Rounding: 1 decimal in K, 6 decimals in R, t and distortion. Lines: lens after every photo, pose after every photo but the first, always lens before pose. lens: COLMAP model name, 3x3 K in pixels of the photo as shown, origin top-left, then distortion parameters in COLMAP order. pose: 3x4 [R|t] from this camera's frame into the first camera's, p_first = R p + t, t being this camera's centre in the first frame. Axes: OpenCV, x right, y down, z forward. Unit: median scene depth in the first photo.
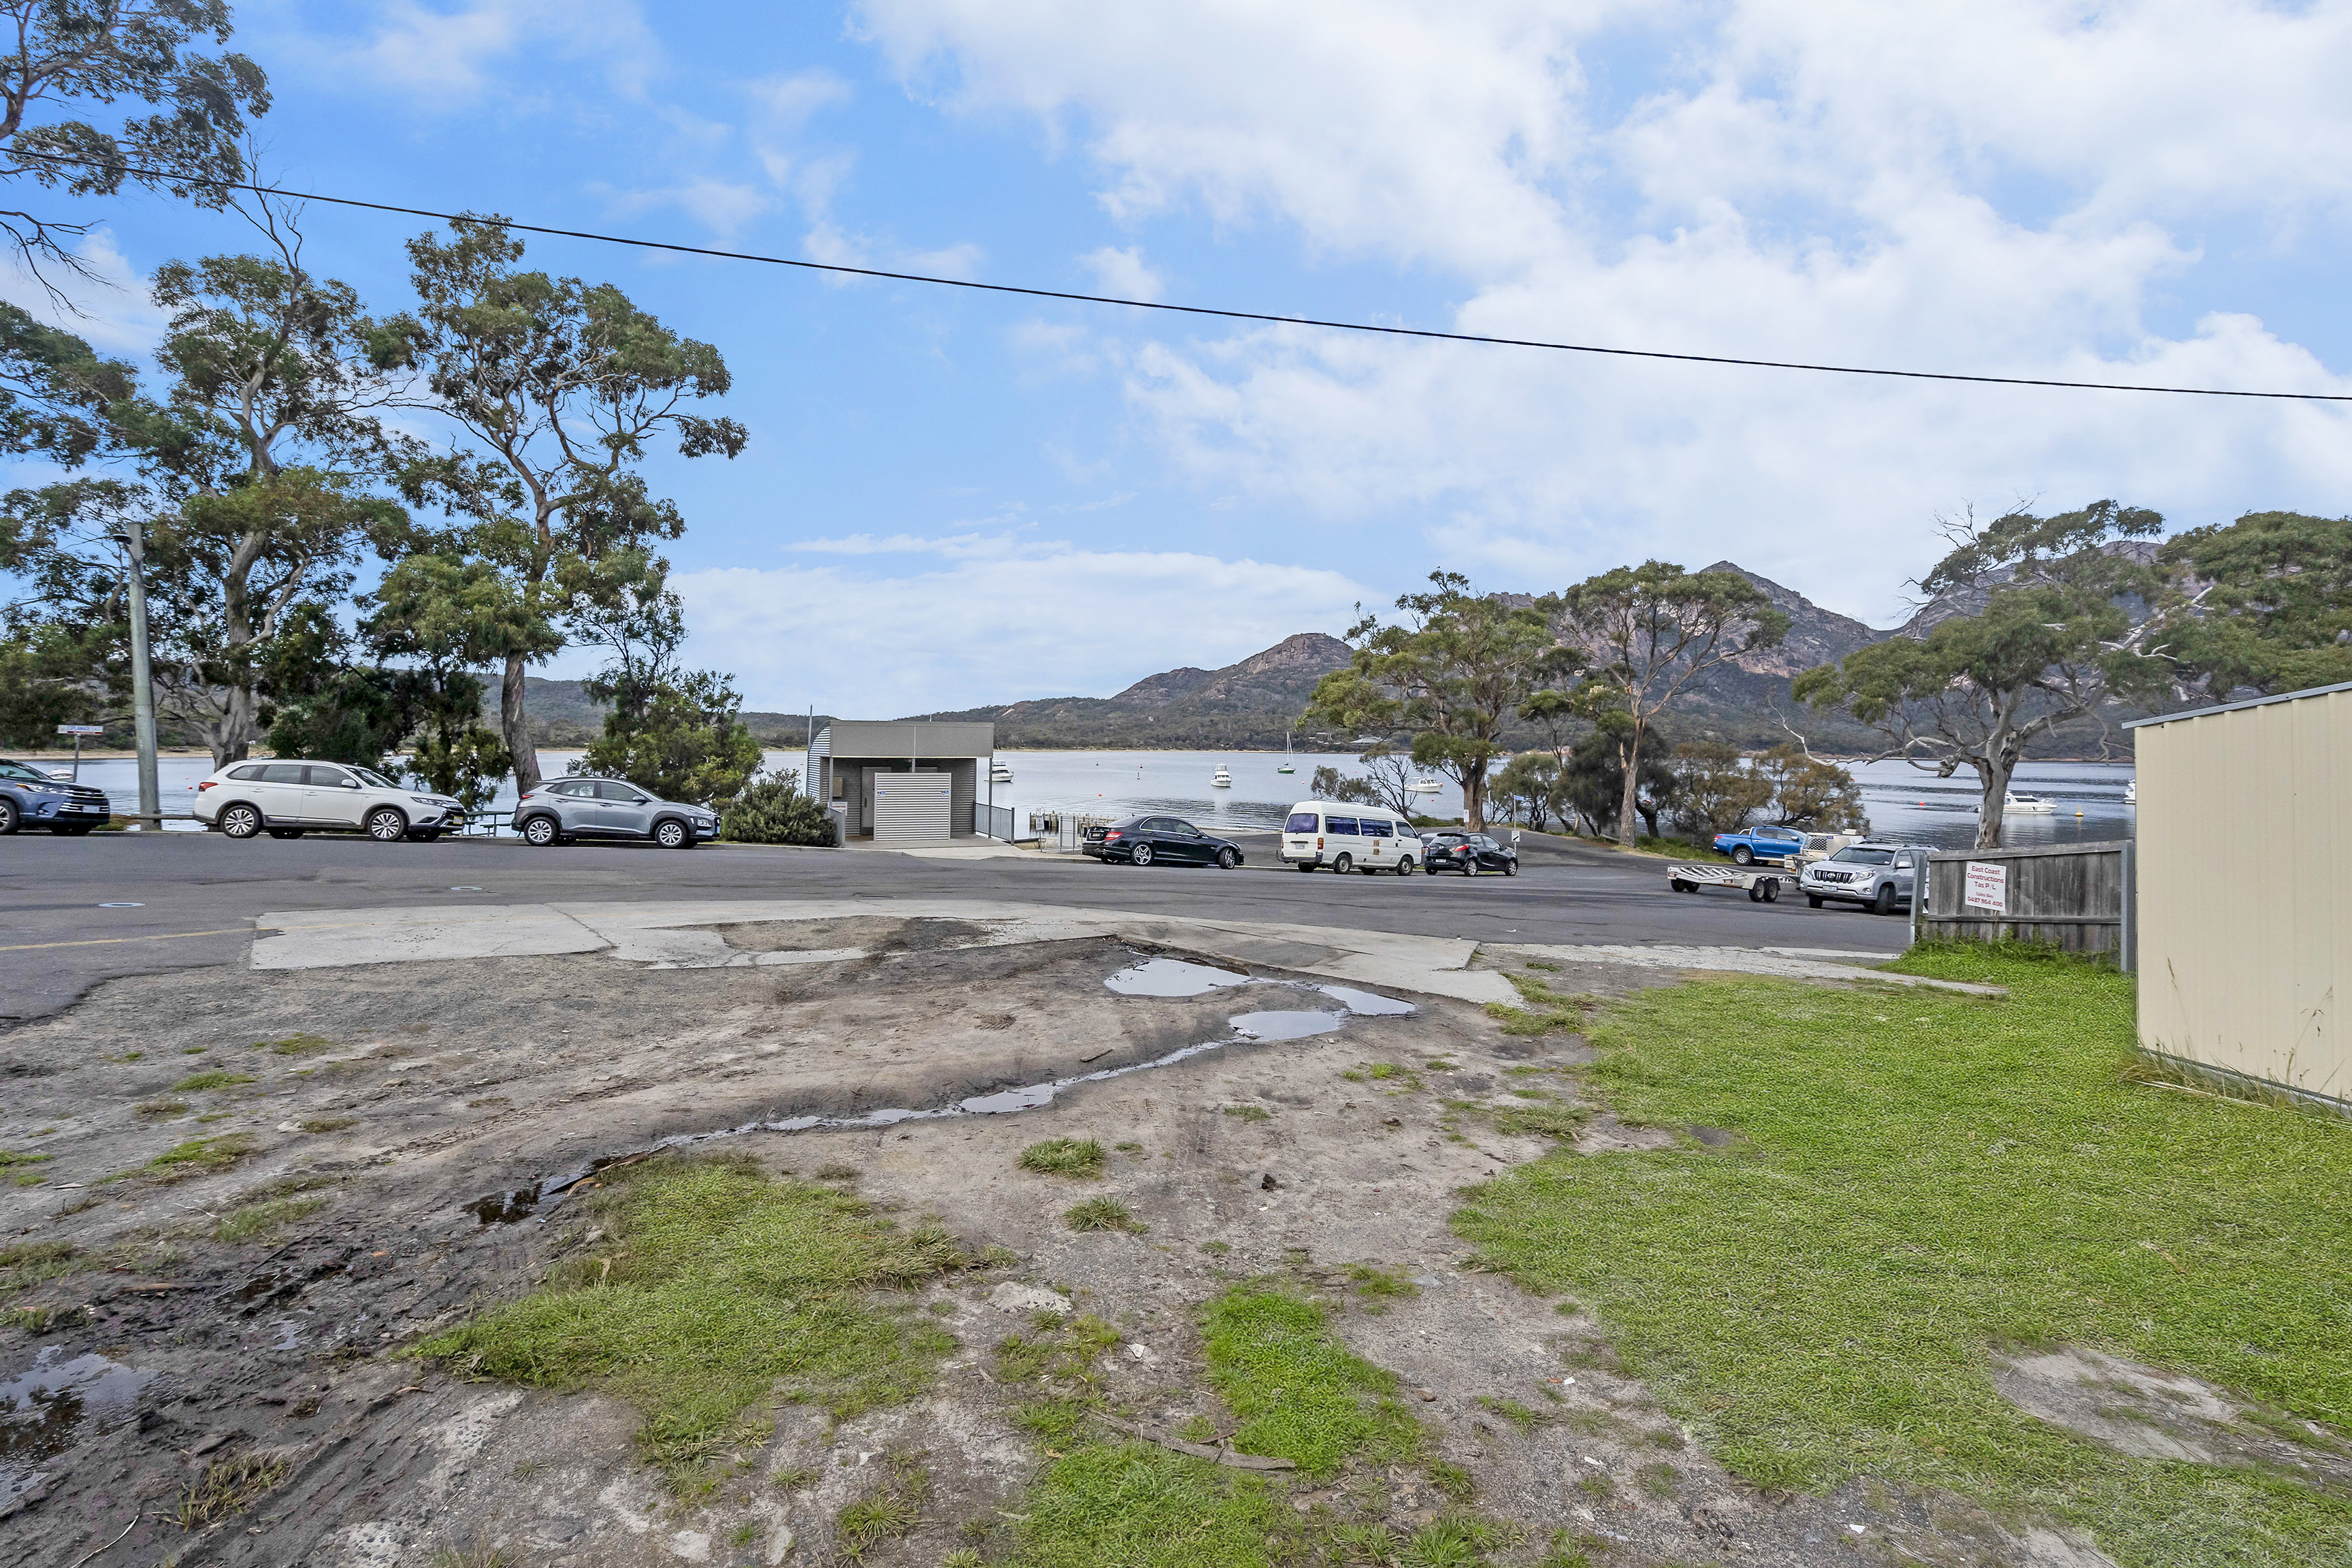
lens RADIAL K [[1099.8, 0, 1169.1], [0, 1099.8, 717.4], [0, 0, 1]] dist [-0.002696, 0.000345]
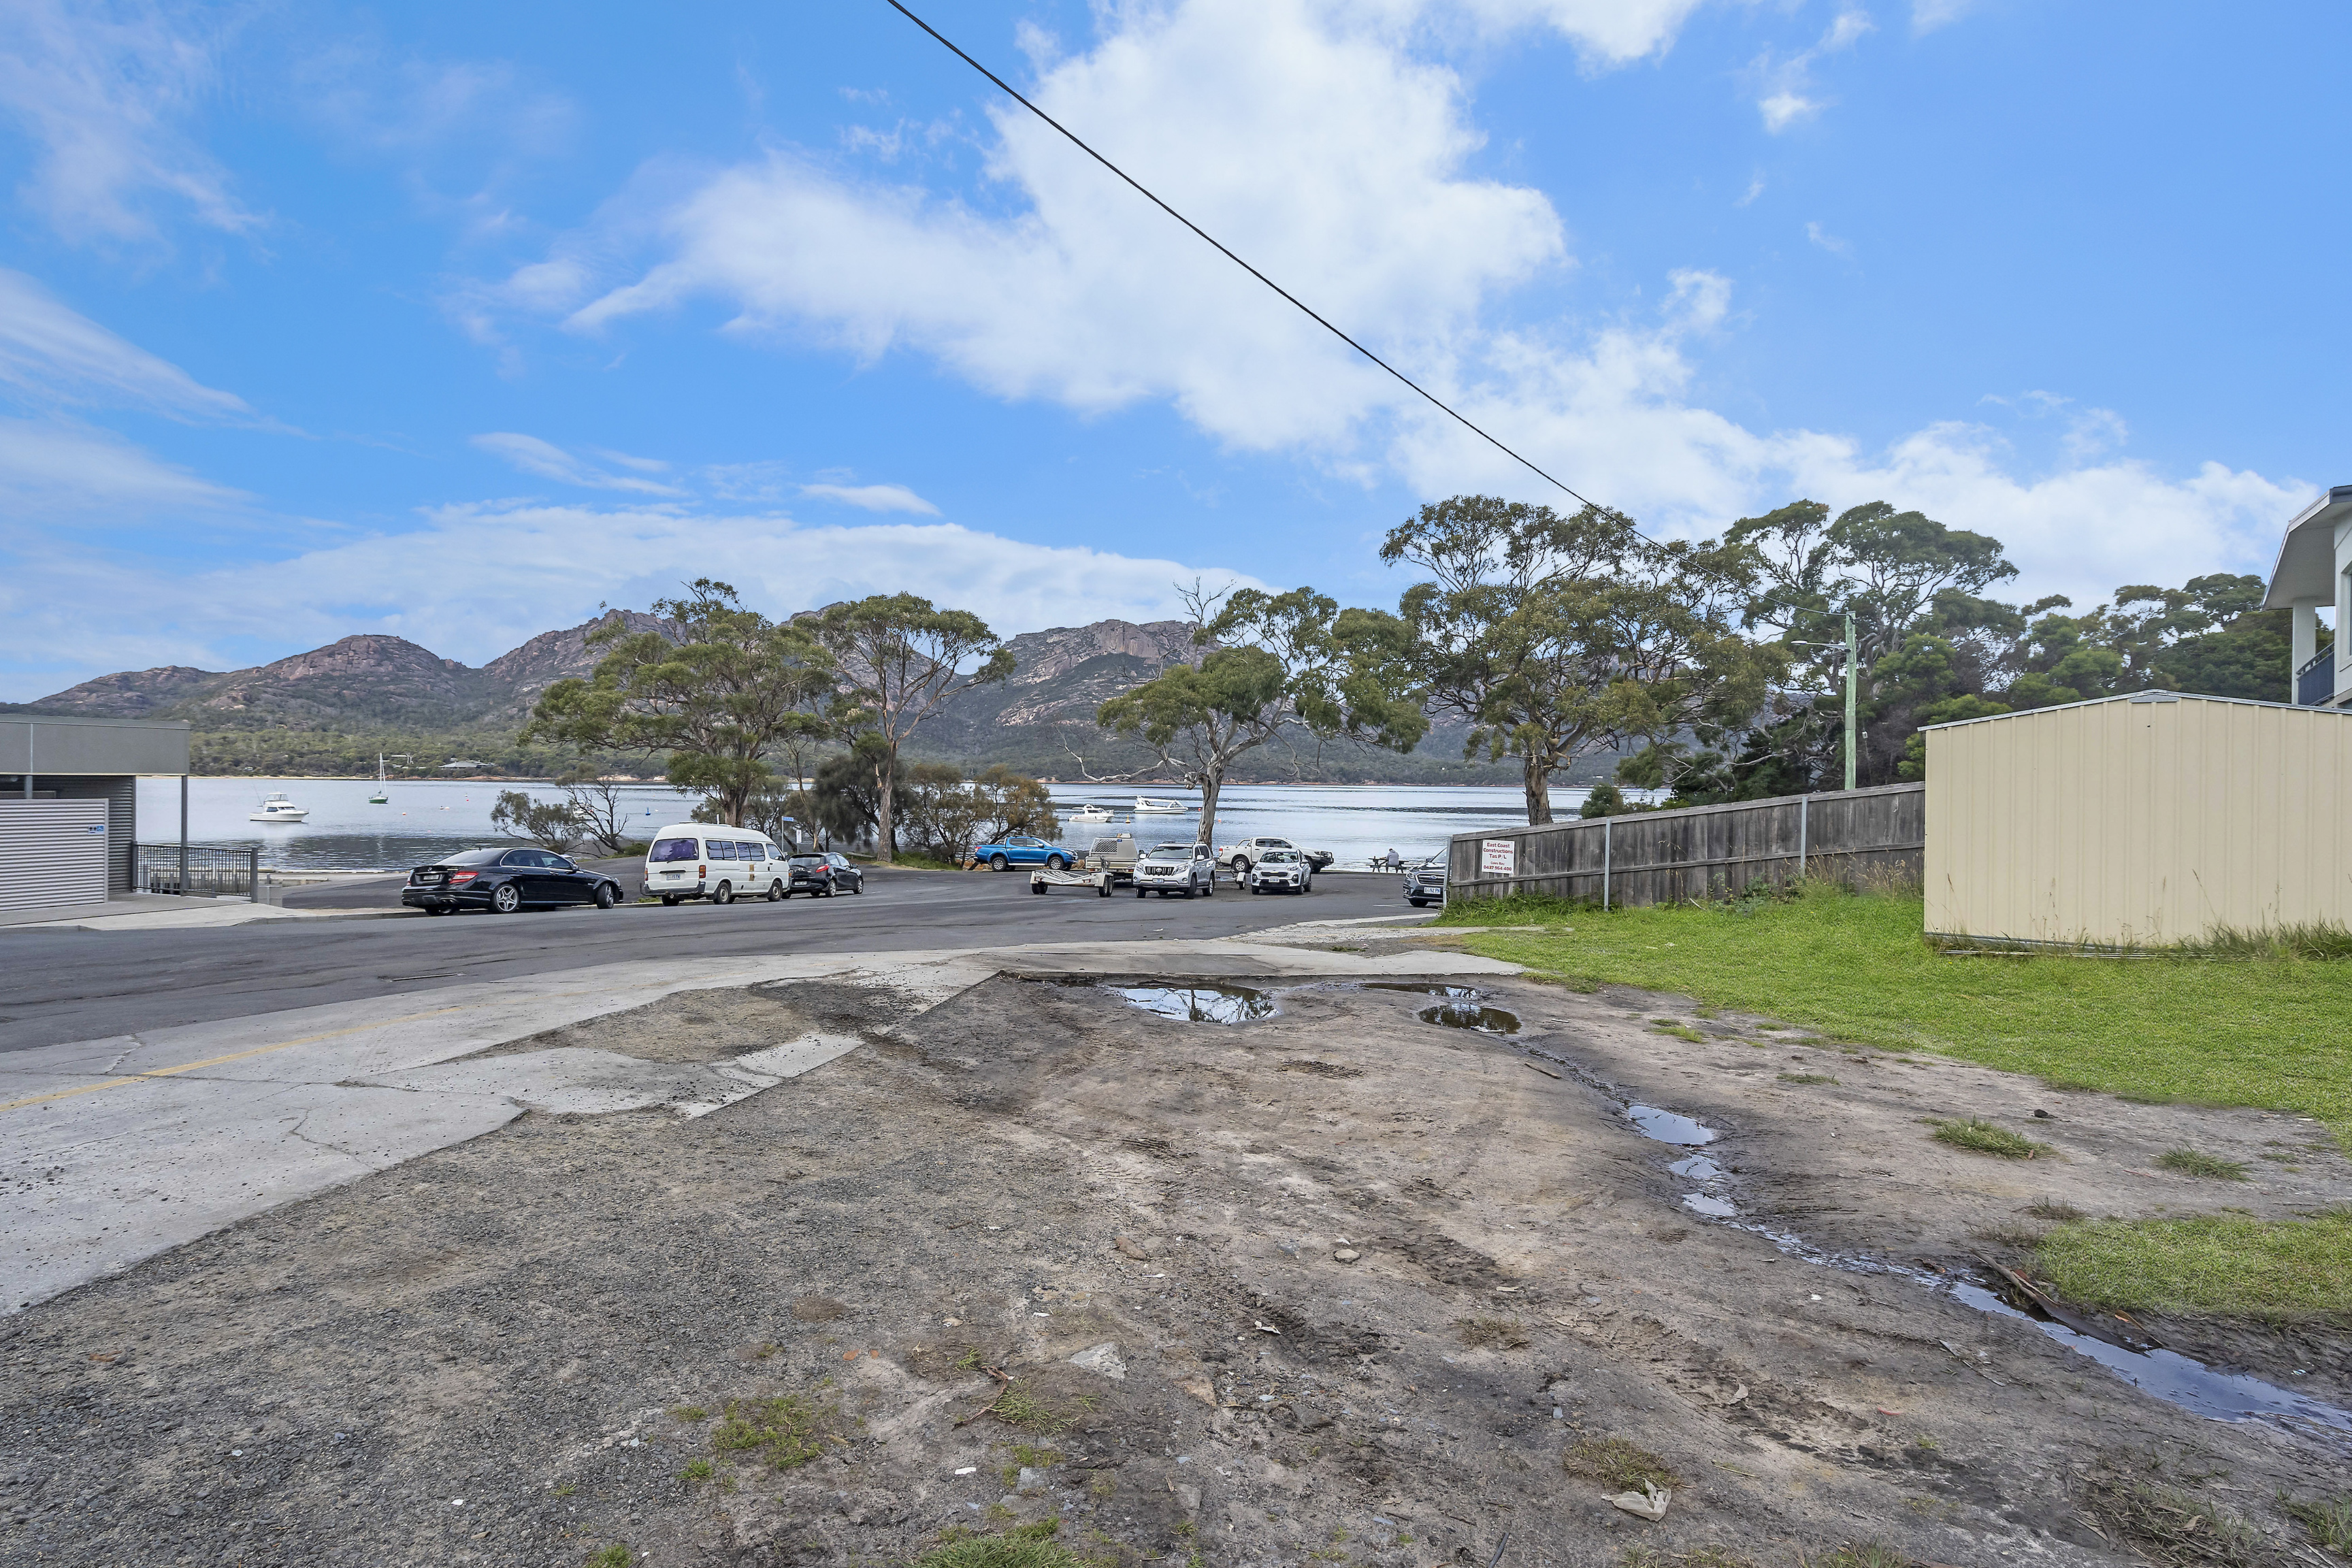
lens RADIAL K [[1076.3, 0, 1166.0], [0, 1076.3, 775.7], [0, 0, 1]] dist [-0.002759, 0.000928]
pose [[0.722014, -0.002733, 0.691873, -0.190941], [-0.018265, 0.999568, 0.023009, 0.011140], [-0.691637, -0.029250, 0.721653, 0.123367]]
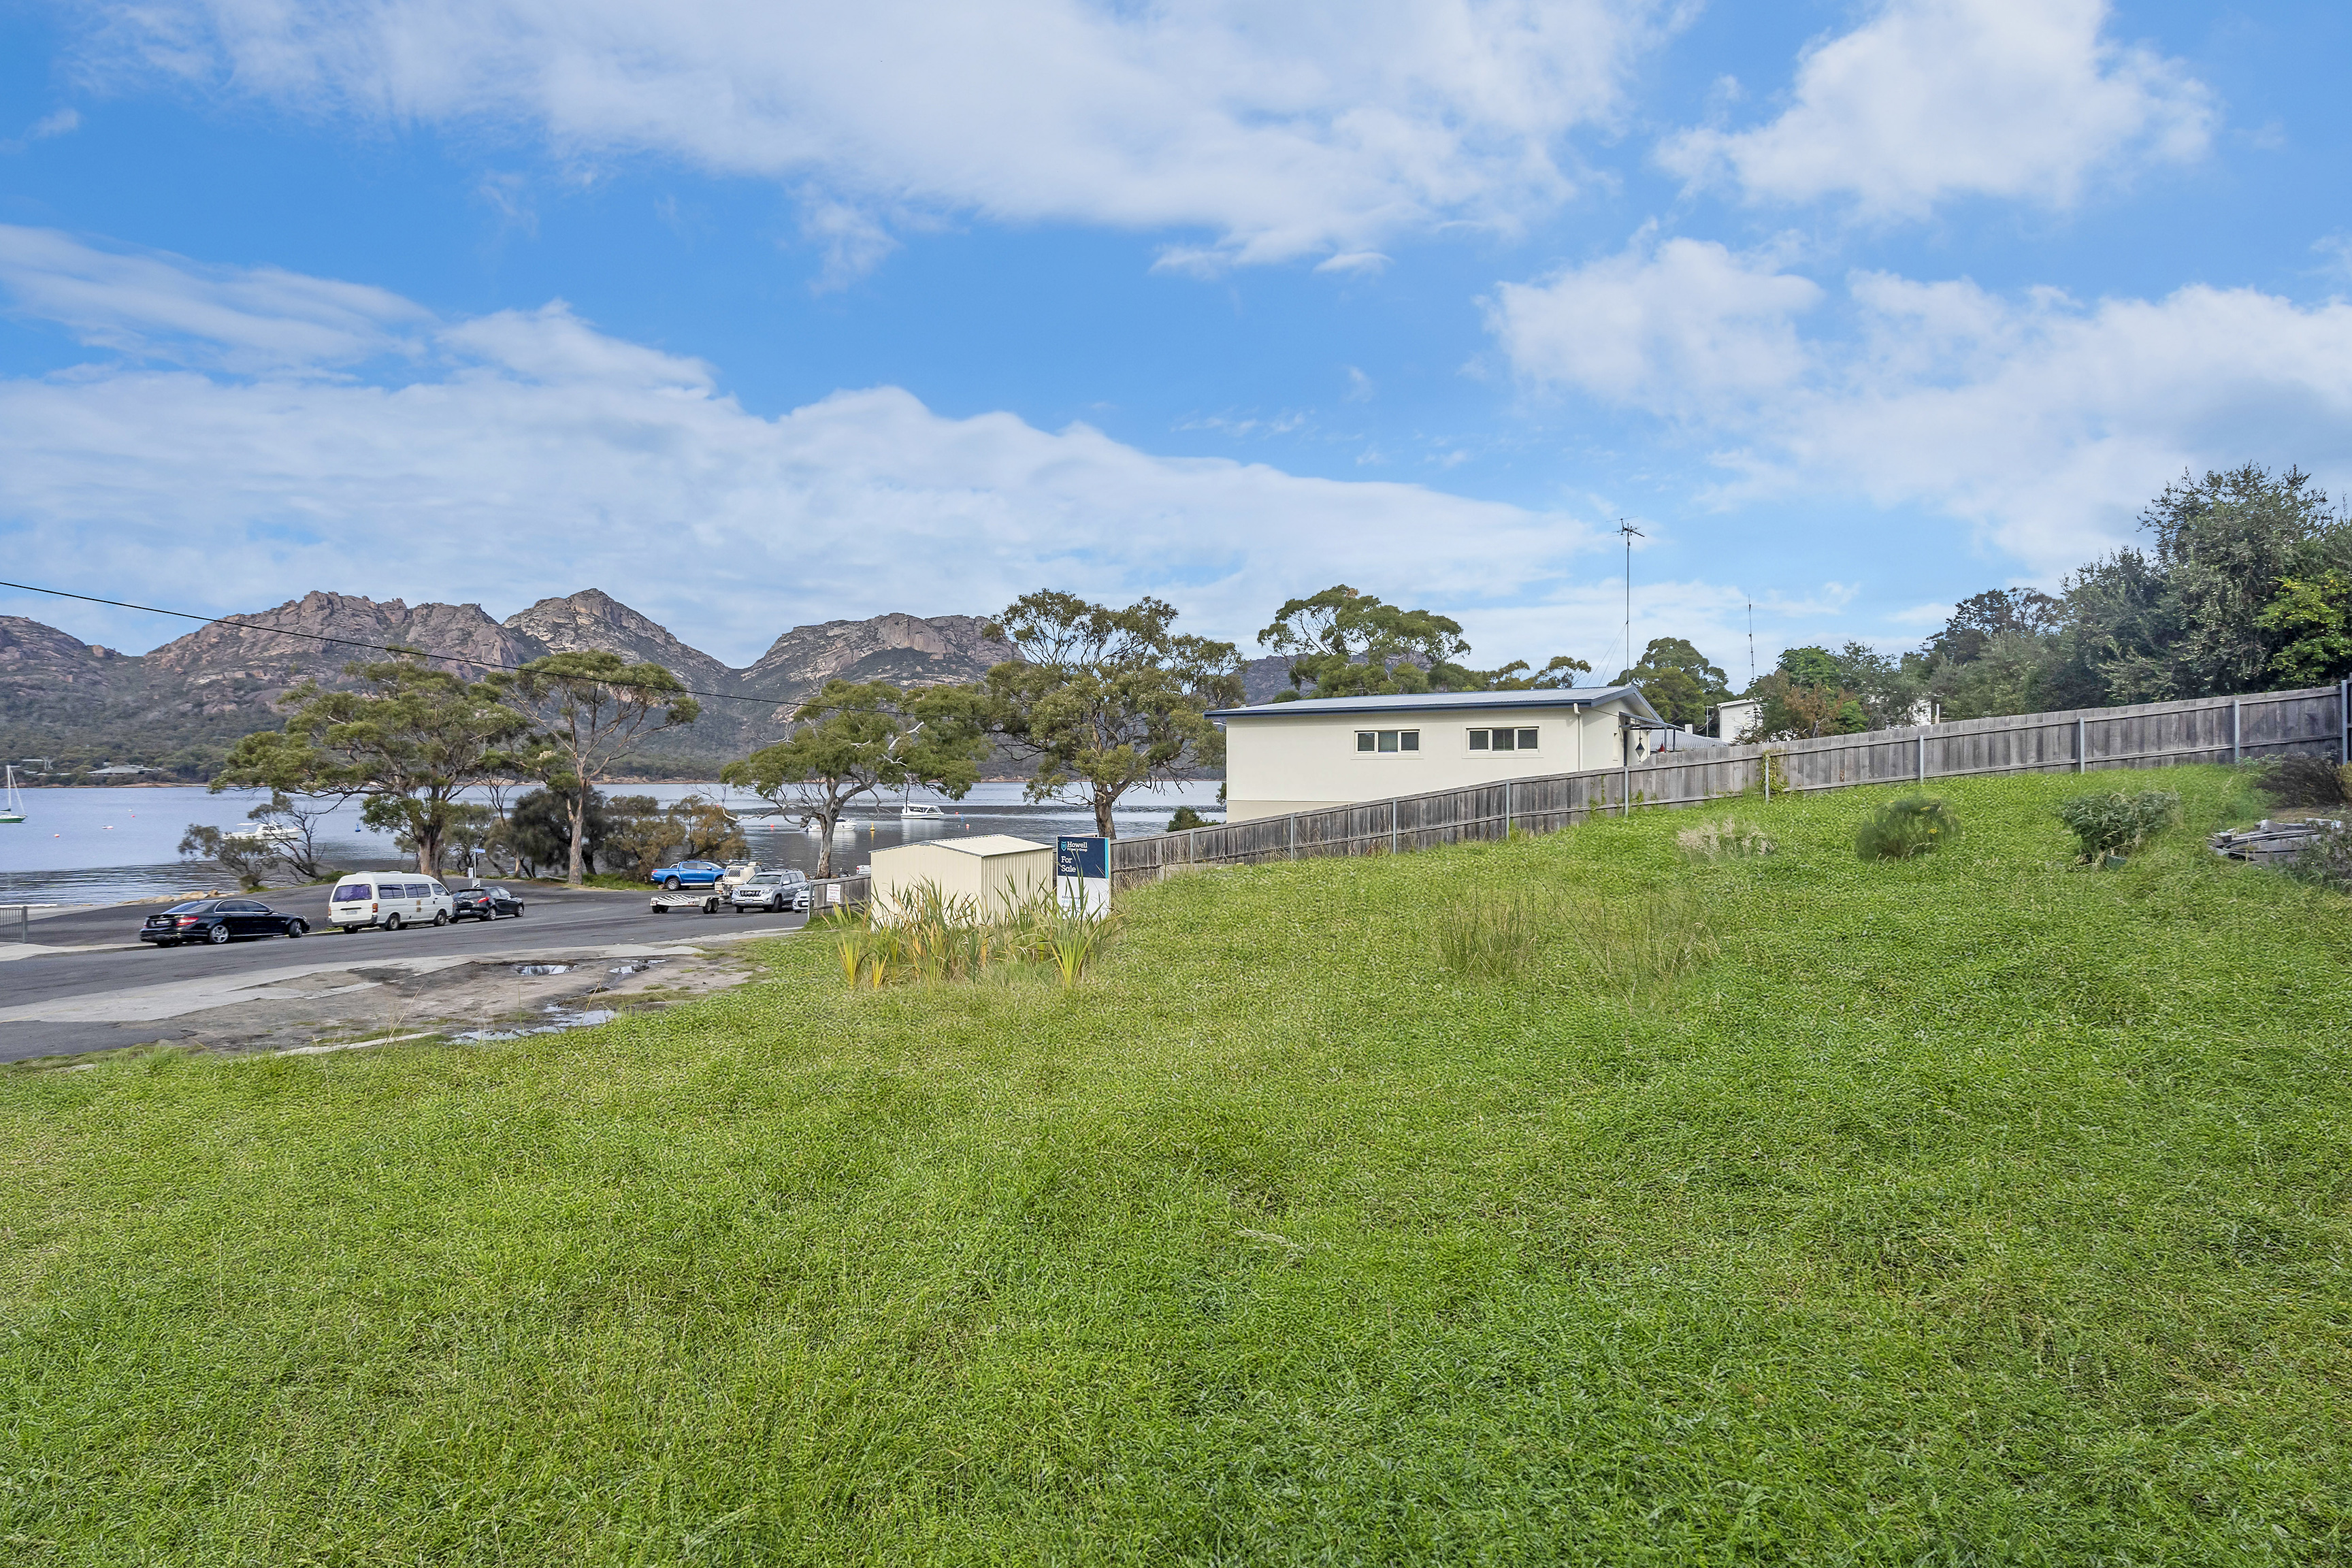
lens RADIAL K [[1089.3, 0, 1166.7], [0, 1089.3, 778.8], [0, 0, 1]] dist [0.001434, 0.000711]
pose [[0.581097, -0.015132, 0.813693, -0.340719], [-0.012711, 0.999536, 0.027666, -0.075827], [-0.813735, -0.026420, 0.580636, -0.432127]]
